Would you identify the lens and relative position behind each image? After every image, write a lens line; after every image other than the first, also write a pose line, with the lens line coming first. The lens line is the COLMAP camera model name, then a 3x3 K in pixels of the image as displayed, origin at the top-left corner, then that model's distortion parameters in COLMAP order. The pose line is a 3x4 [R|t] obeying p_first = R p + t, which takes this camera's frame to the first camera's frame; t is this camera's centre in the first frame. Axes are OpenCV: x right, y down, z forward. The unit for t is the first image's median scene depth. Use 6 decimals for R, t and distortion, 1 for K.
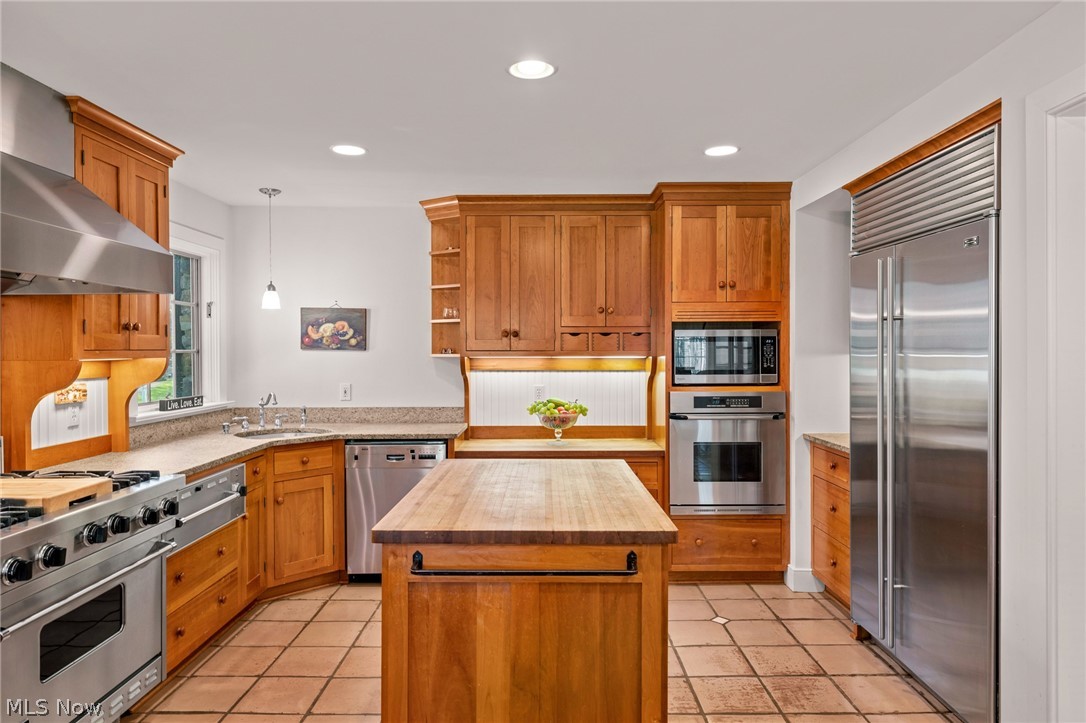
lens RADIAL K [[688.7, 0, 544.1], [0, 688.7, 366.8], [0, 0, 1]] dist [0.000163, -0.002290]
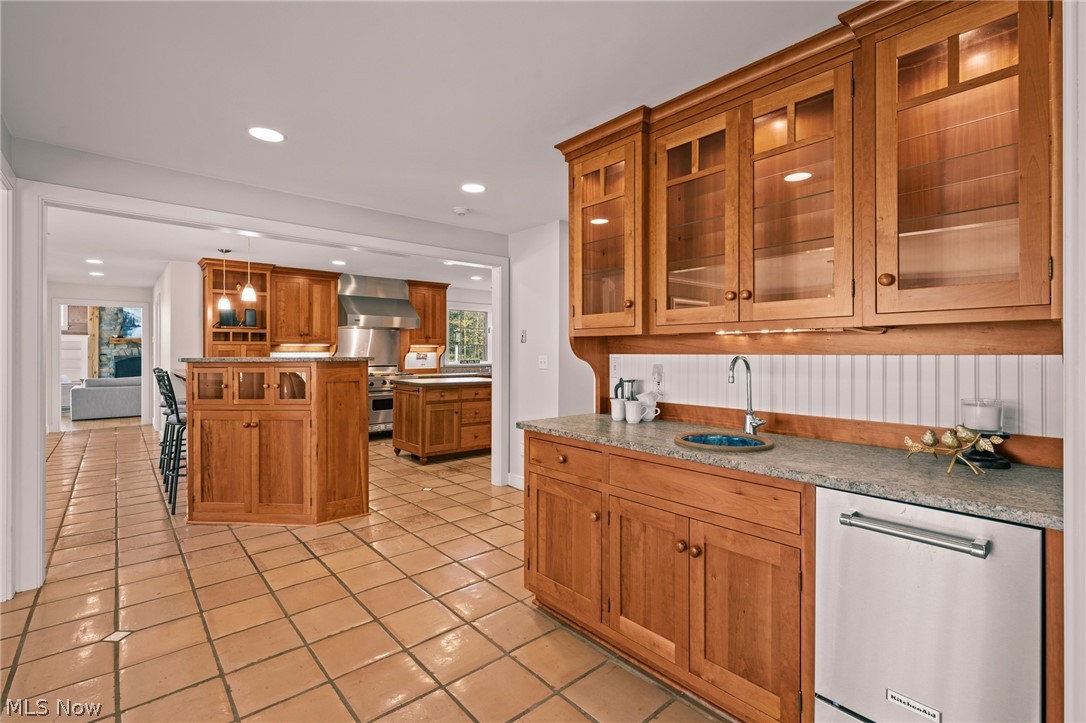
lens RADIAL K [[497.8, 0, 544.6], [0, 497.8, 358.3], [0, 0, 1]] dist [-0.001373, -0.000005]
pose [[0.657576, 0.013093, -0.753274, 1.320886], [-0.021640, 0.999765, -0.001514, 0.033242], [0.753077, 0.017296, 0.657705, -0.193849]]
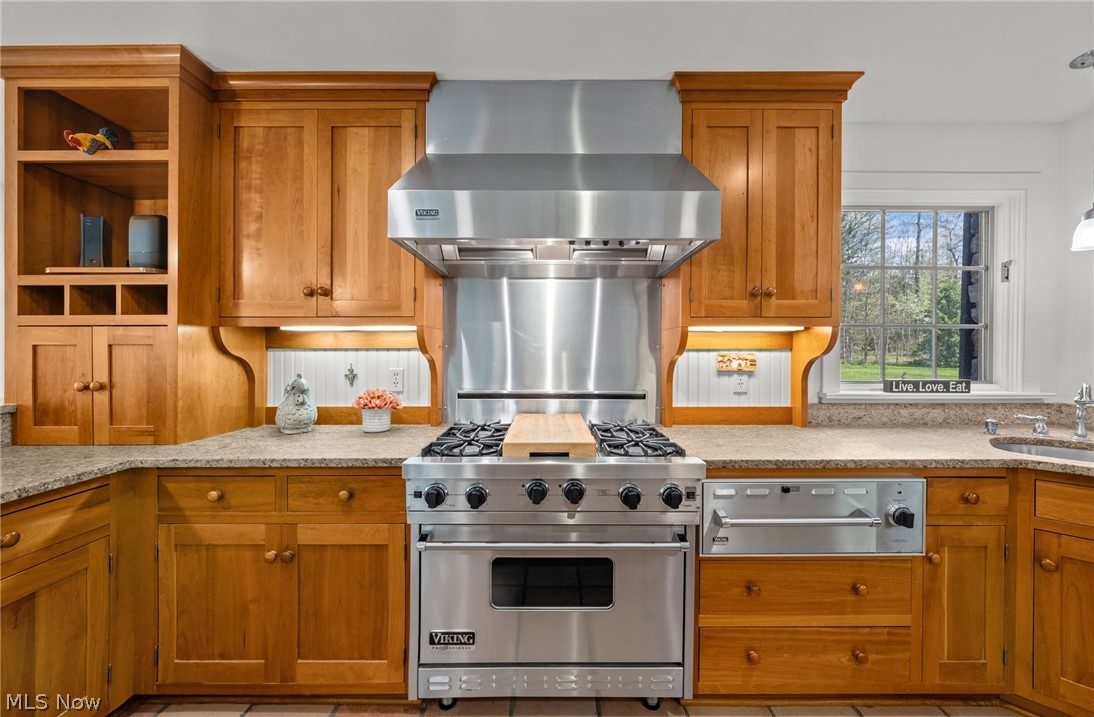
lens RADIAL K [[405.3, 0, 549.2], [0, 405.3, 352.6], [0, 0, 1]] dist [-0.002636, 0.000244]
pose [[0.009653, 0.008347, -0.999919, -0.039609], [-0.027375, 0.999593, 0.008080, 0.020214], [0.999579, 0.027295, 0.009877, 0.526894]]
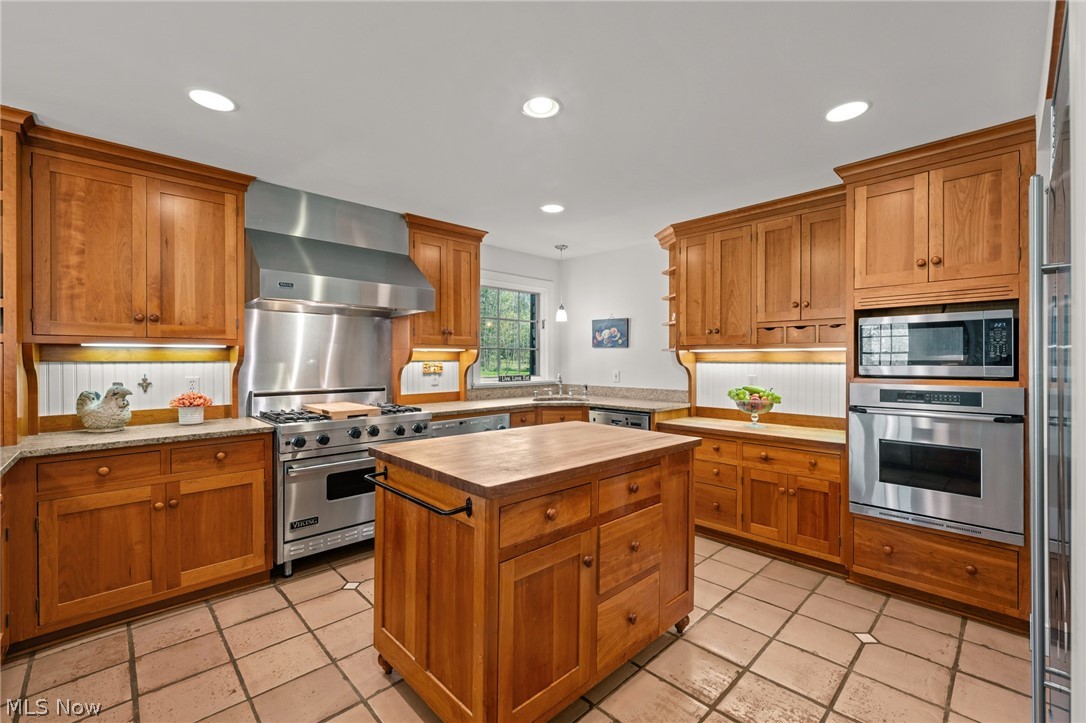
lens RADIAL K [[455.3, 0, 544.0], [0, 455.3, 366.6], [0, 0, 1]] dist [-0.000516, 0.000082]
pose [[0.695543, 0.013701, -0.718354, 0.339244], [-0.019591, 0.999808, 0.000100, 0.021824], [0.718217, 0.014004, 0.695678, 0.251714]]
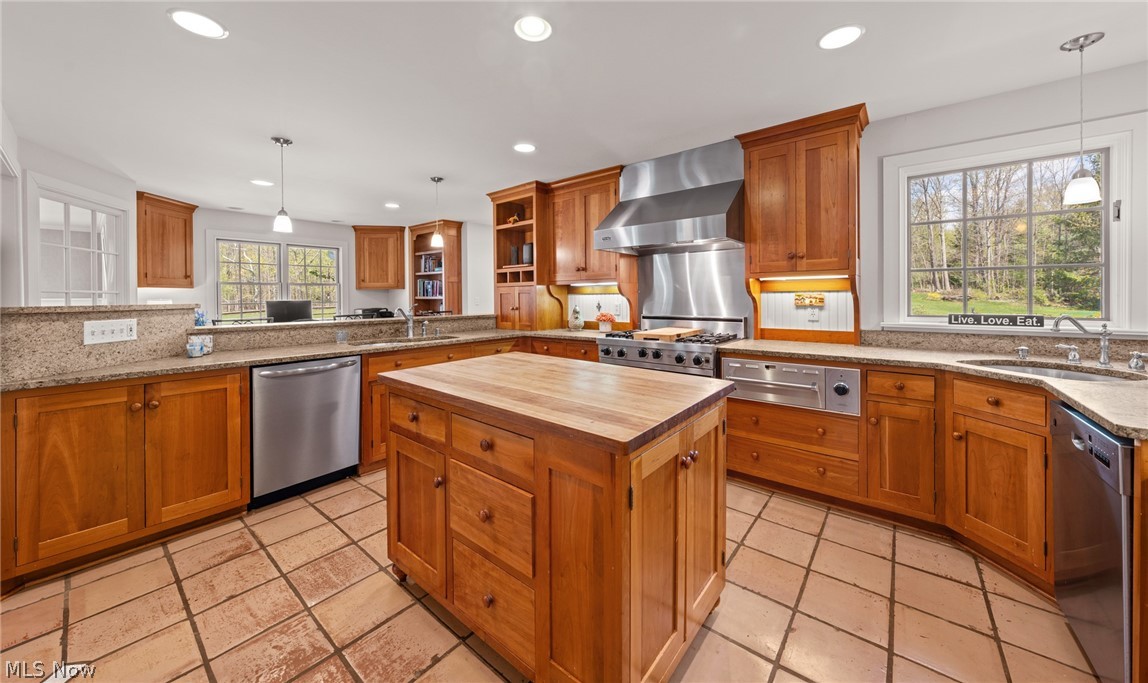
lens RADIAL K [[401.9, 0, 575.7], [0, 401.9, 303.6], [0, 0, 1]] dist [-0.001530, -0.000065]
pose [[-0.626983, 0.025860, -0.778604, 0.286865], [-0.008670, 0.999155, 0.040167, 0.011399], [0.778985, 0.031934, -0.626229, 0.876144]]
